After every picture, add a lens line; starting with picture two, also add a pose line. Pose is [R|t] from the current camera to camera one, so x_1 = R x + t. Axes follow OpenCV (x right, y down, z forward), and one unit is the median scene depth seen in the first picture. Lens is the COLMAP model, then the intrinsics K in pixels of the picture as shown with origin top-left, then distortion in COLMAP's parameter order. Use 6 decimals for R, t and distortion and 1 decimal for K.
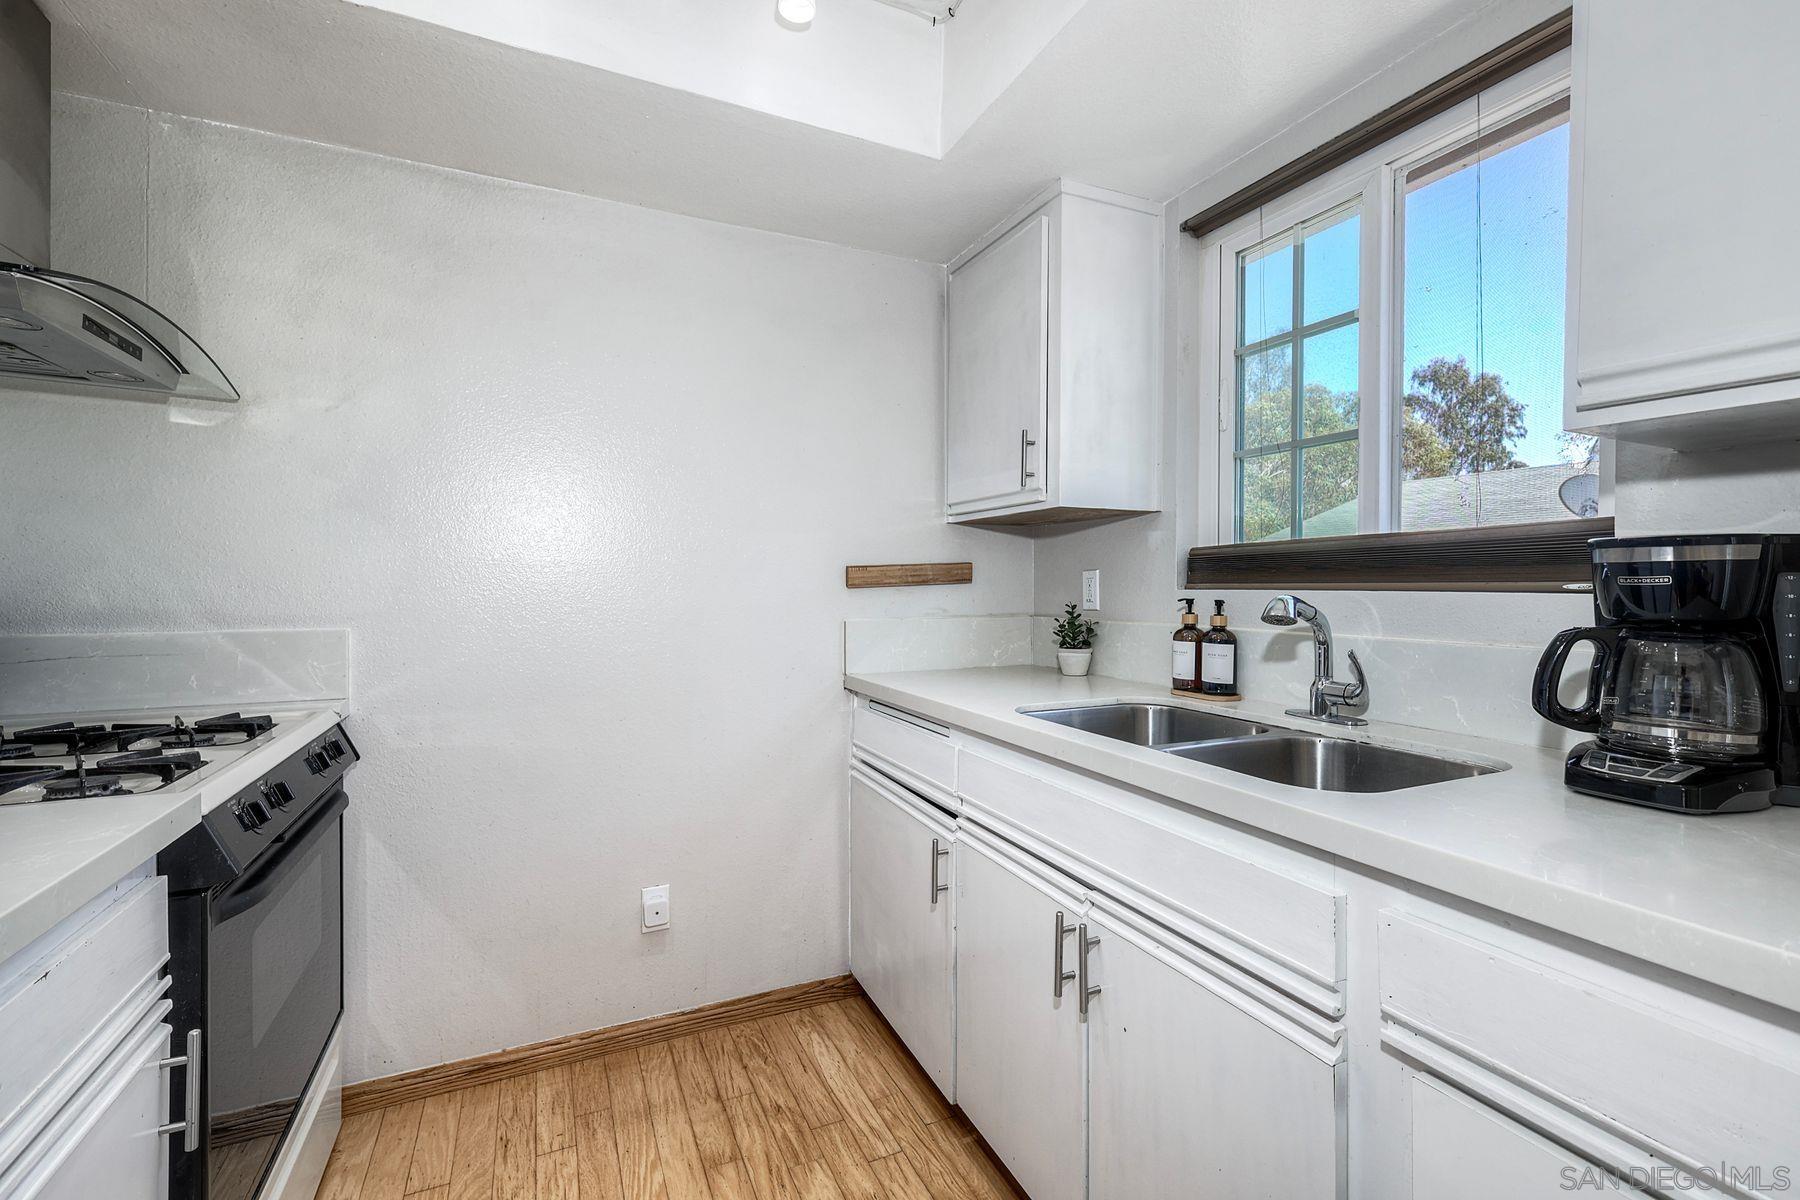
lens RADIAL K [[787.1, 0, 901.3], [0, 787.1, 589.8], [0, 0, 1]] dist [0.007474, -0.002729]
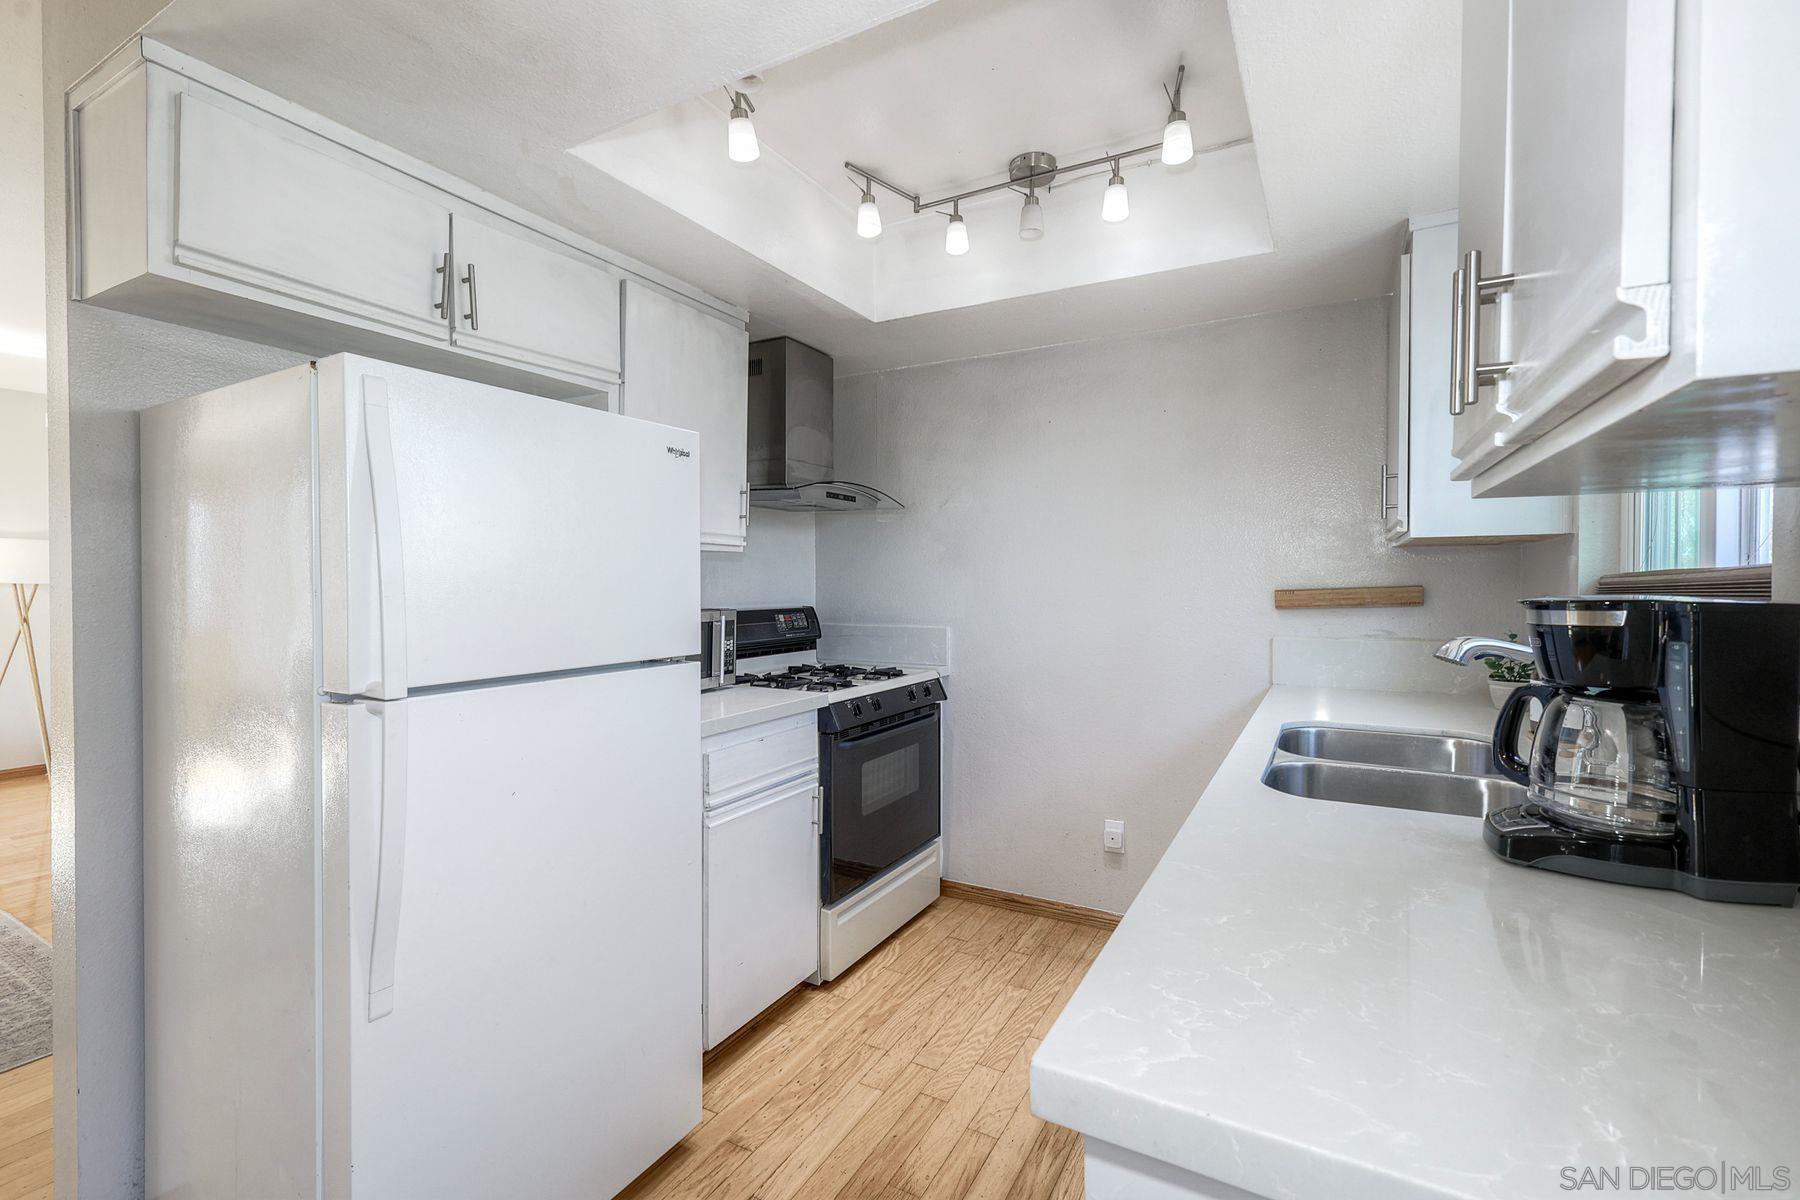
lens RADIAL K [[787.1, 0, 901.9], [0, 787.1, 590.1], [0, 0, 1]] dist [0.007474, -0.002729]
pose [[0.591405, 0.006356, -0.806350, 0.715721], [-0.003365, 0.999980, 0.005415, -0.045838], [0.806368, -0.000489, 0.591414, -0.154952]]
